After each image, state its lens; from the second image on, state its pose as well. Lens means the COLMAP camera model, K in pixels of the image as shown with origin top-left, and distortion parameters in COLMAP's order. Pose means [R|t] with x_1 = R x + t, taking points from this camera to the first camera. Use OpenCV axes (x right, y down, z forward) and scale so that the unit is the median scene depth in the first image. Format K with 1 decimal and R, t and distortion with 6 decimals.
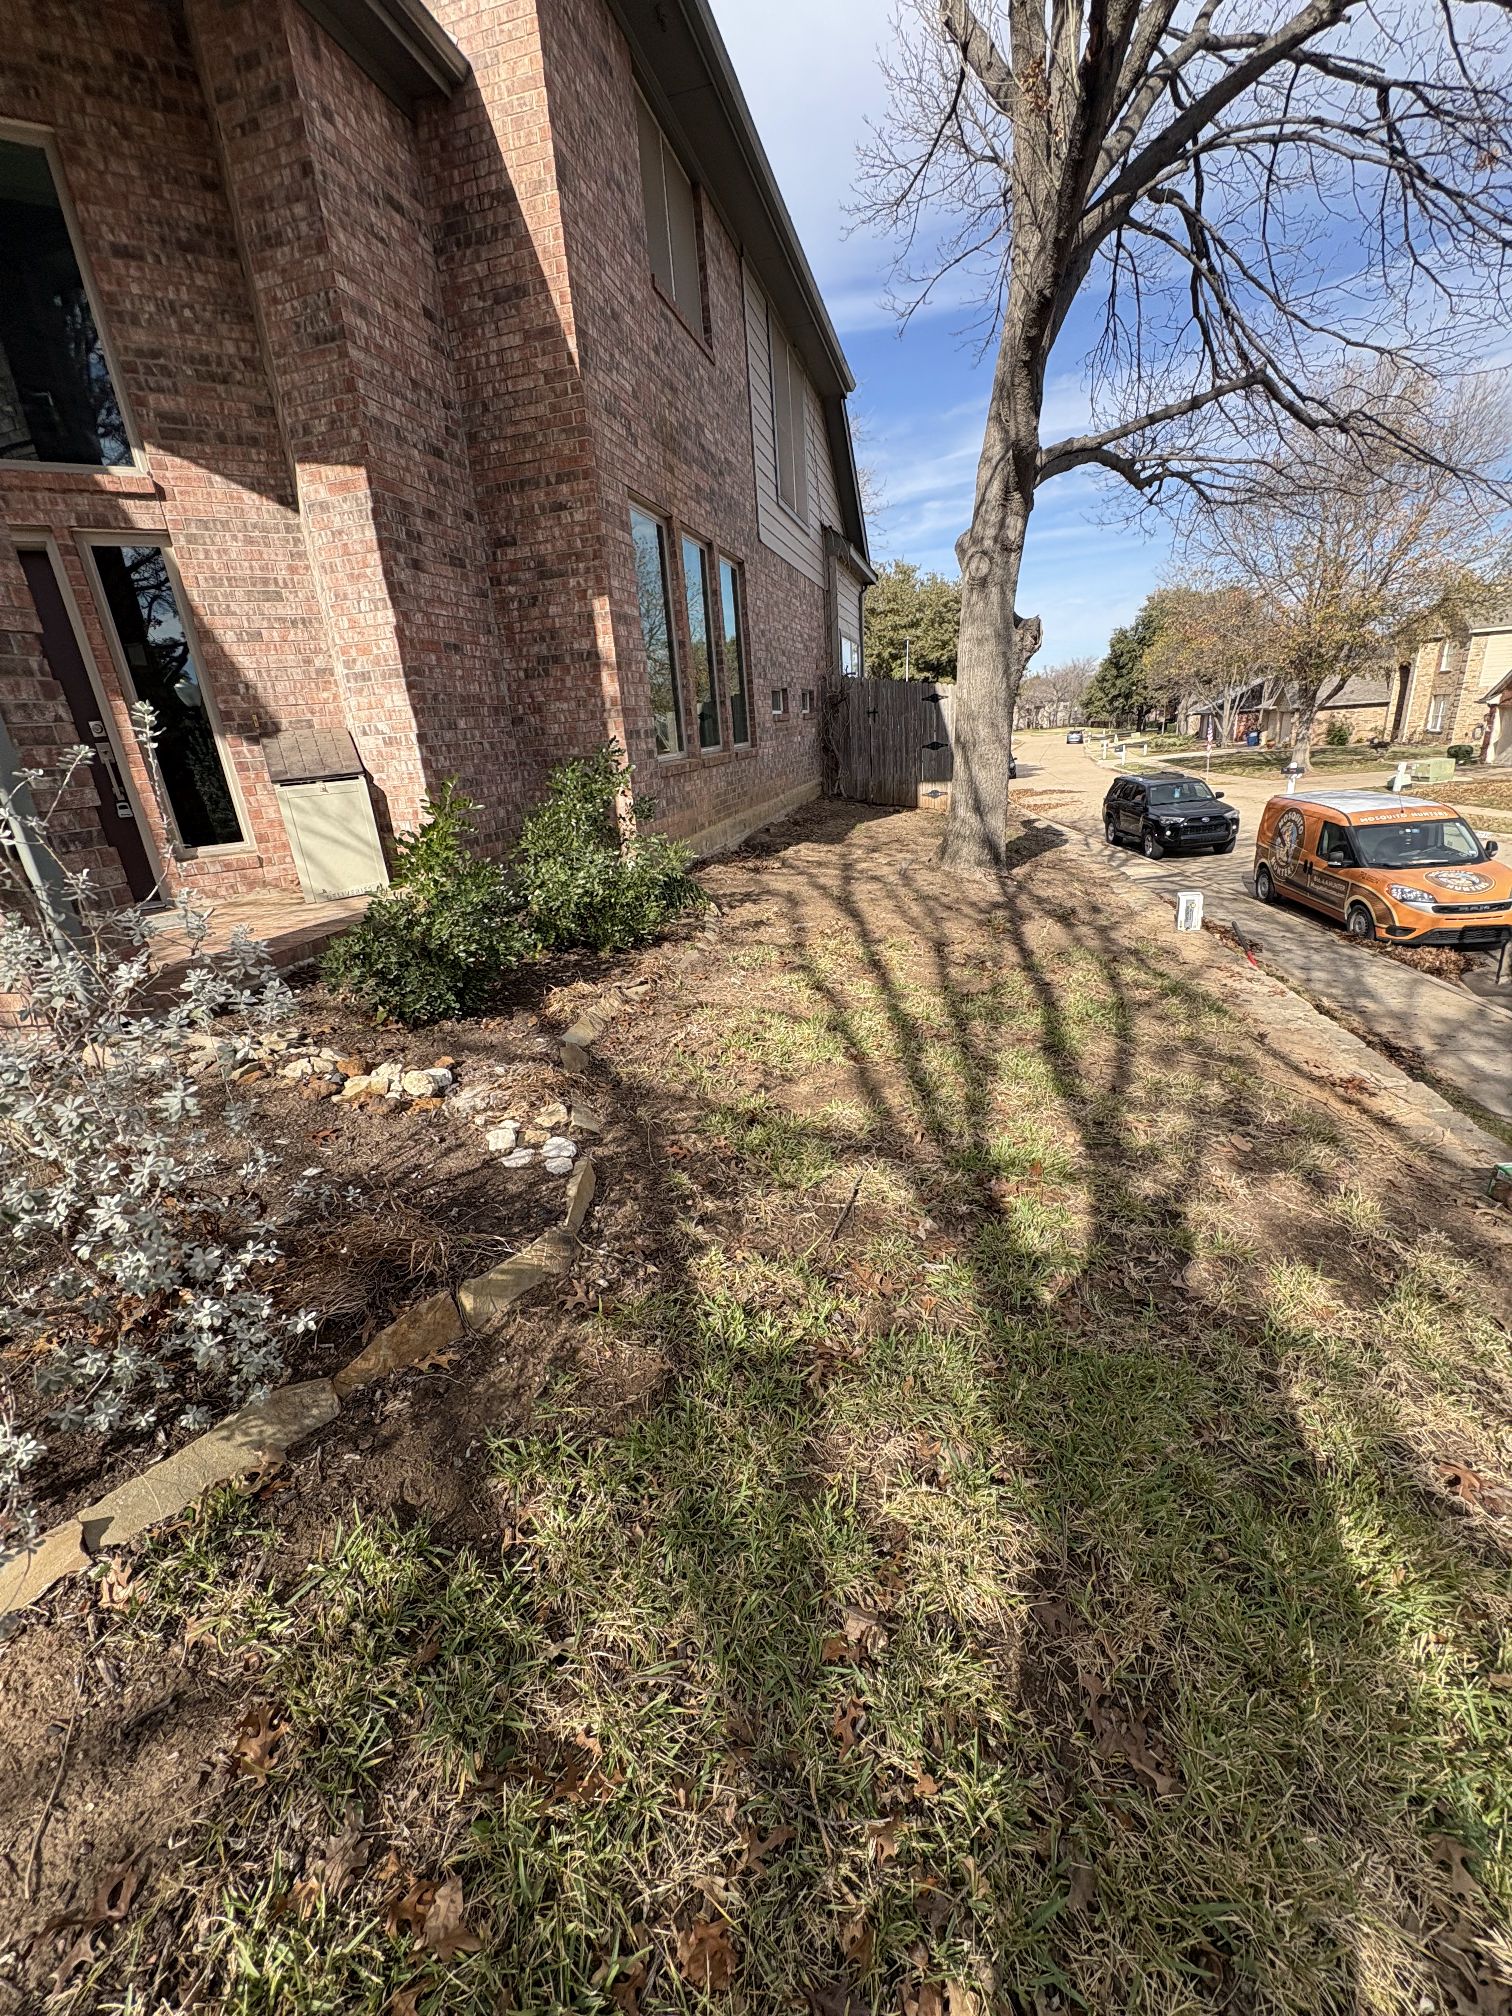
lens RADIAL K [[796.5, 0, 756.0], [0, 796.5, 1008.0], [0, 0, 1]] dist [-0.002889, -0.000333]
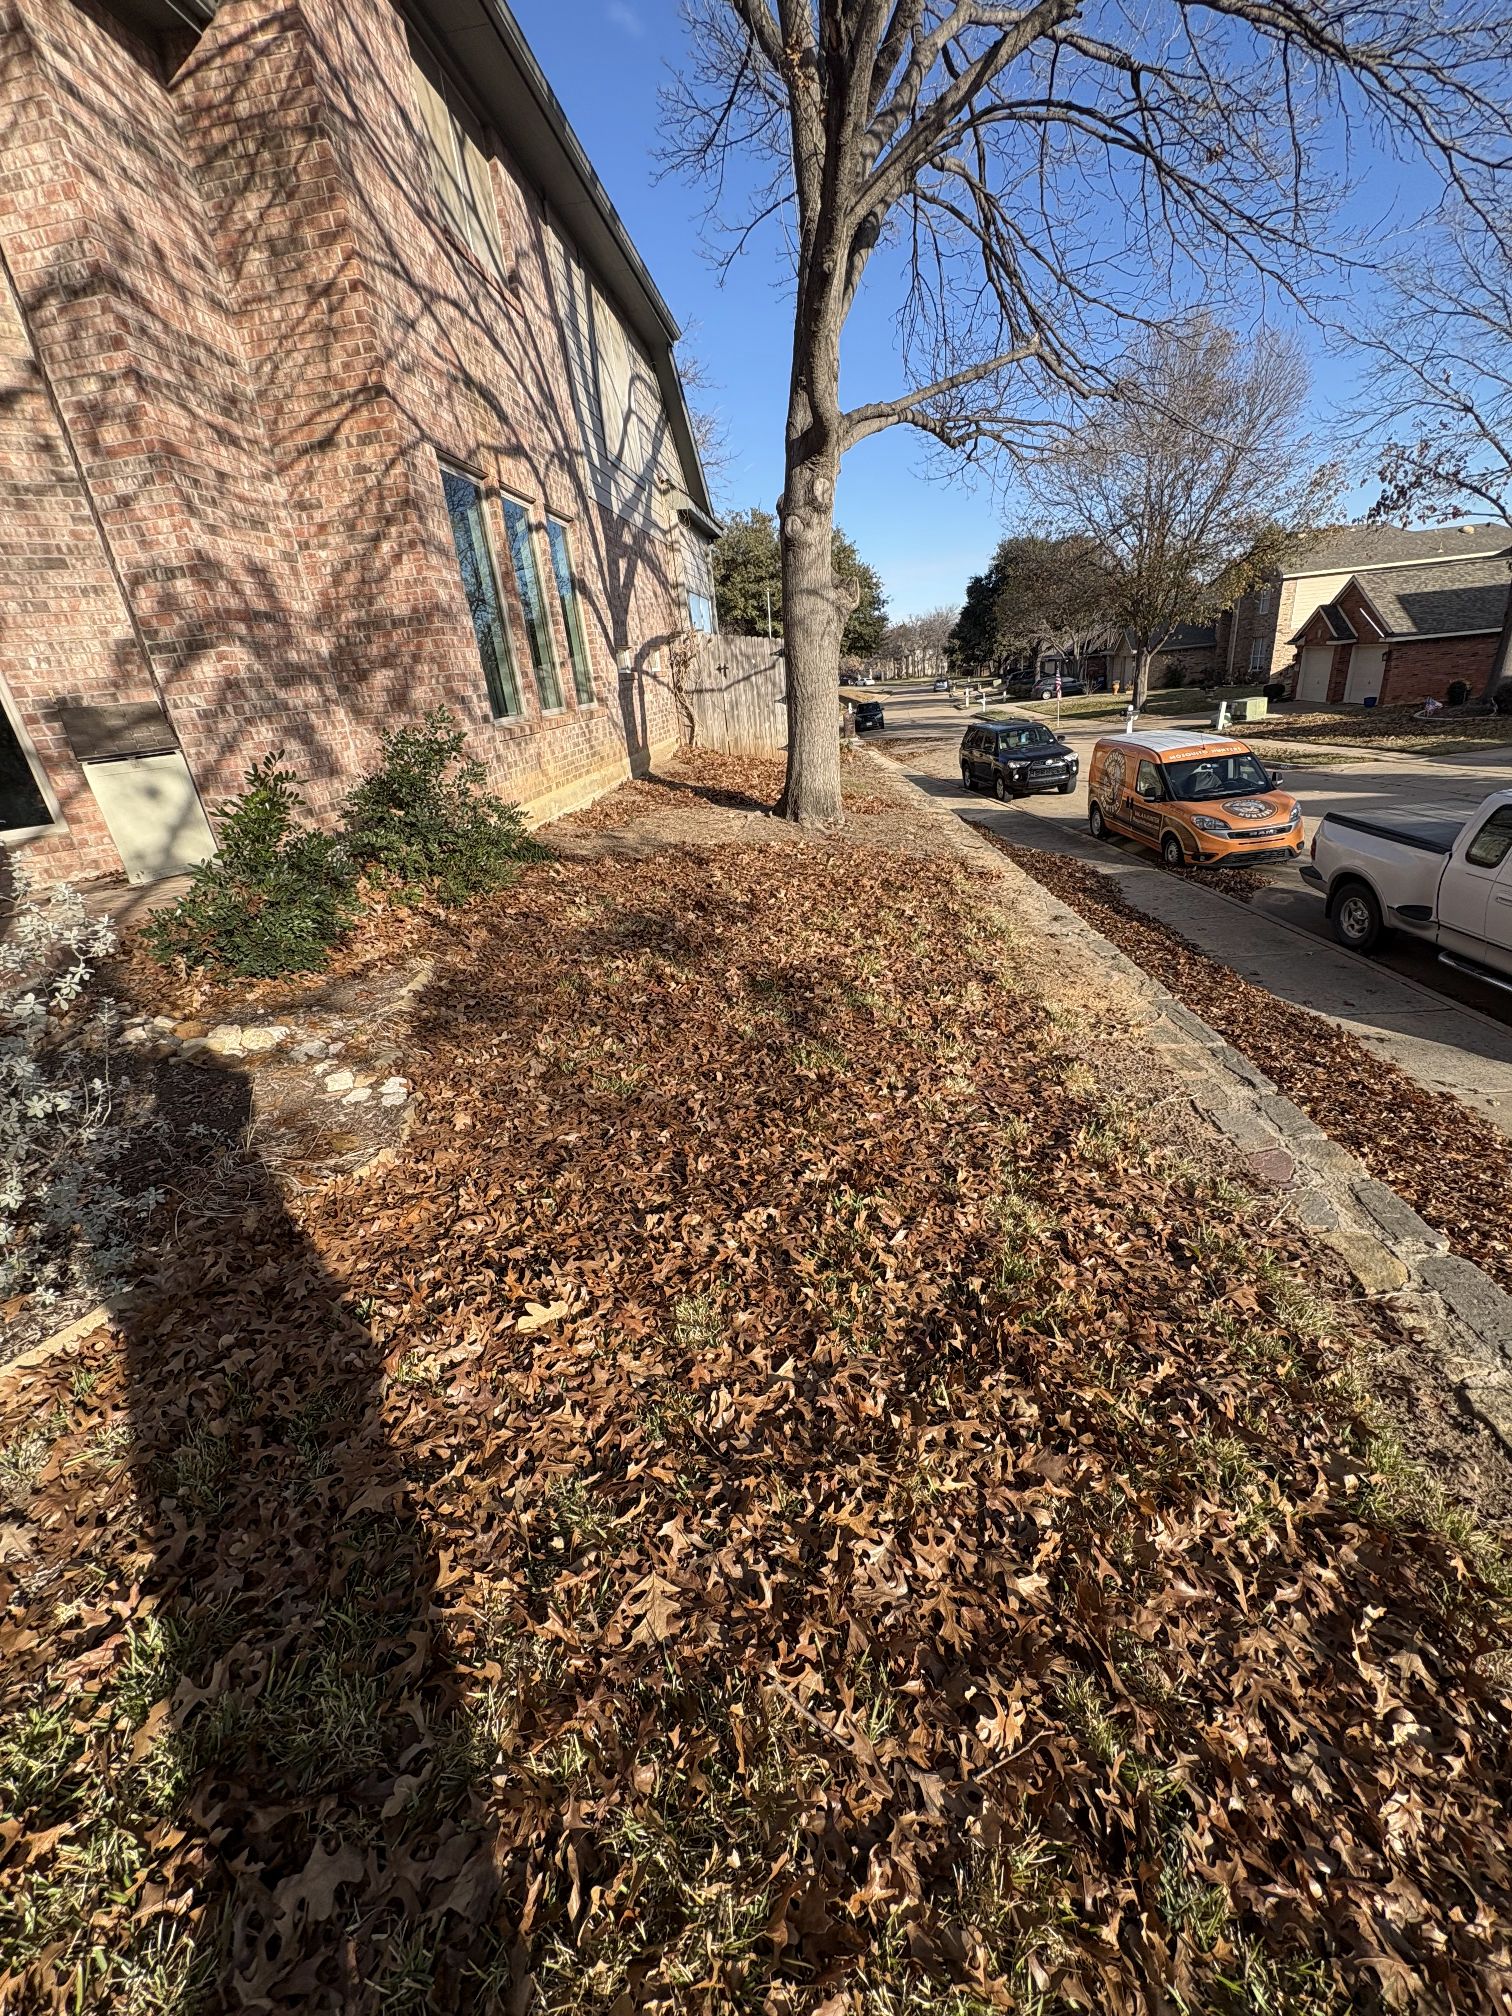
lens RADIAL K [[804.2, 0, 757.1], [0, 804.2, 1003.2], [0, 0, 1]] dist [-0.001299, 0.000553]
pose [[0.988637, -0.076617, 0.129334, 0.033114], [0.071178, 0.996395, 0.046167, 0.012960], [-0.132405, -0.036437, 0.990526, -0.048859]]
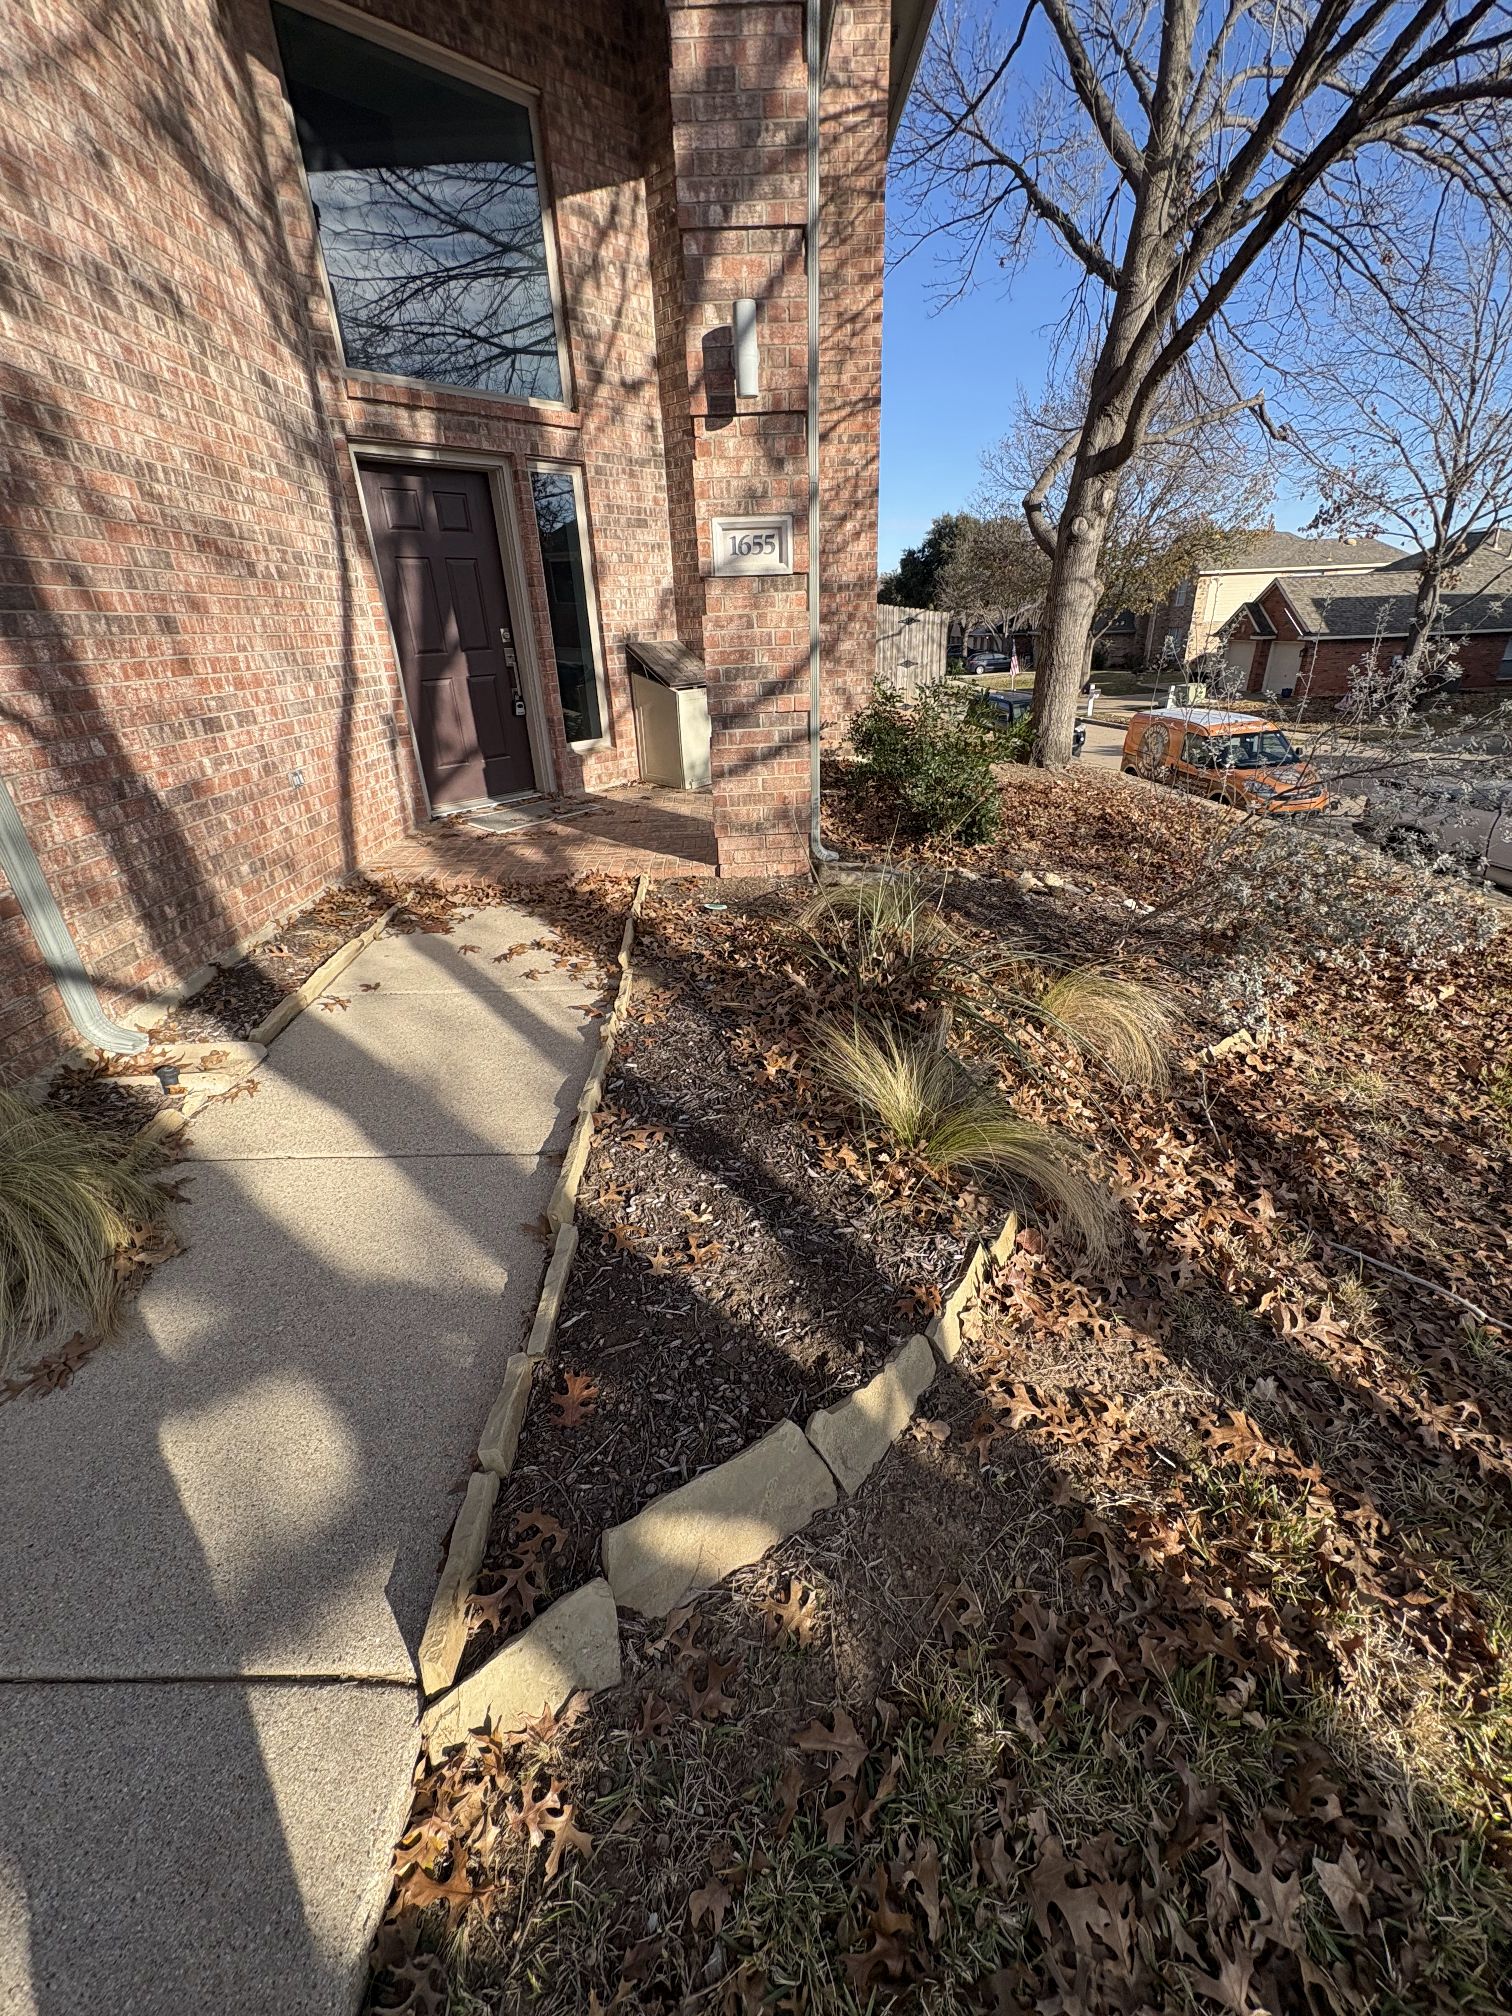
lens RADIAL K [[804.2, 0, 757.1], [0, 804.2, 1003.2], [0, 0, 1]] dist [-0.001299, 0.000553]
pose [[0.962541, -0.082027, 0.258431, -0.447057], [0.058741, 0.993590, 0.096586, 0.045767], [-0.264697, -0.077787, 0.961189, -0.136022]]
